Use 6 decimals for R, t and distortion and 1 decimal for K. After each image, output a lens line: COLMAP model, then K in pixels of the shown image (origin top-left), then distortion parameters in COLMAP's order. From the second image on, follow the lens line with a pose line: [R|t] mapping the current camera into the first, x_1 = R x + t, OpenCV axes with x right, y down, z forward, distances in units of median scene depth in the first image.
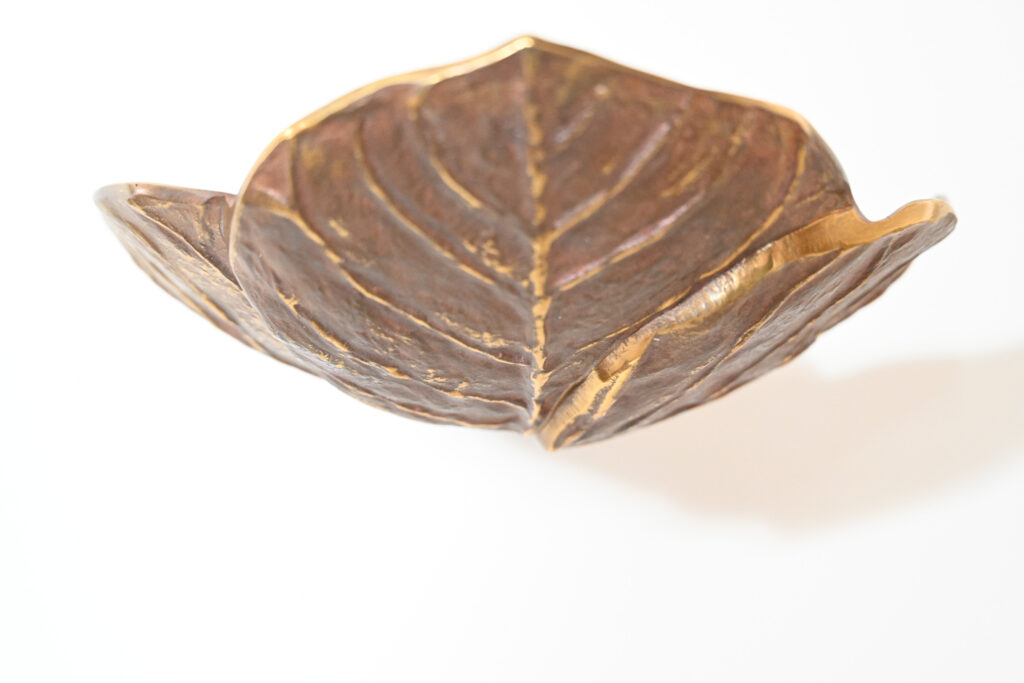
lens RADIAL K [[1382.6, 0, 512.0], [0, 1382.6, 342.2], [0, 0, 1]] dist [-0.023776, 0.000000]
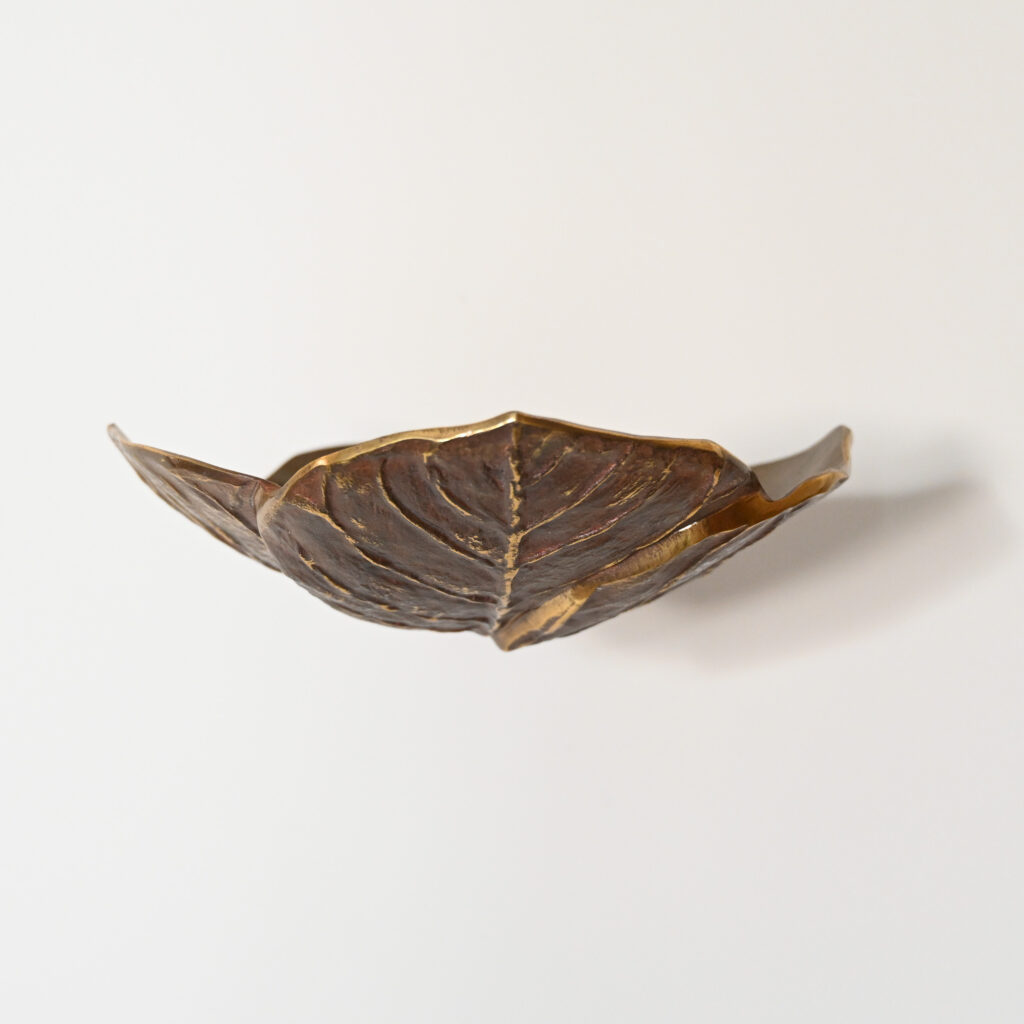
lens RADIAL K [[2034.9, 0, 508.9], [0, 2034.9, 512.7], [0, 0, 1]] dist [-0.281273, 0.000000]
pose [[0.996731, 0.010237, 0.080136, -0.129125], [-0.023678, 0.985396, 0.168625, -0.390079], [-0.077239, -0.169971, 0.982417, -0.811456]]
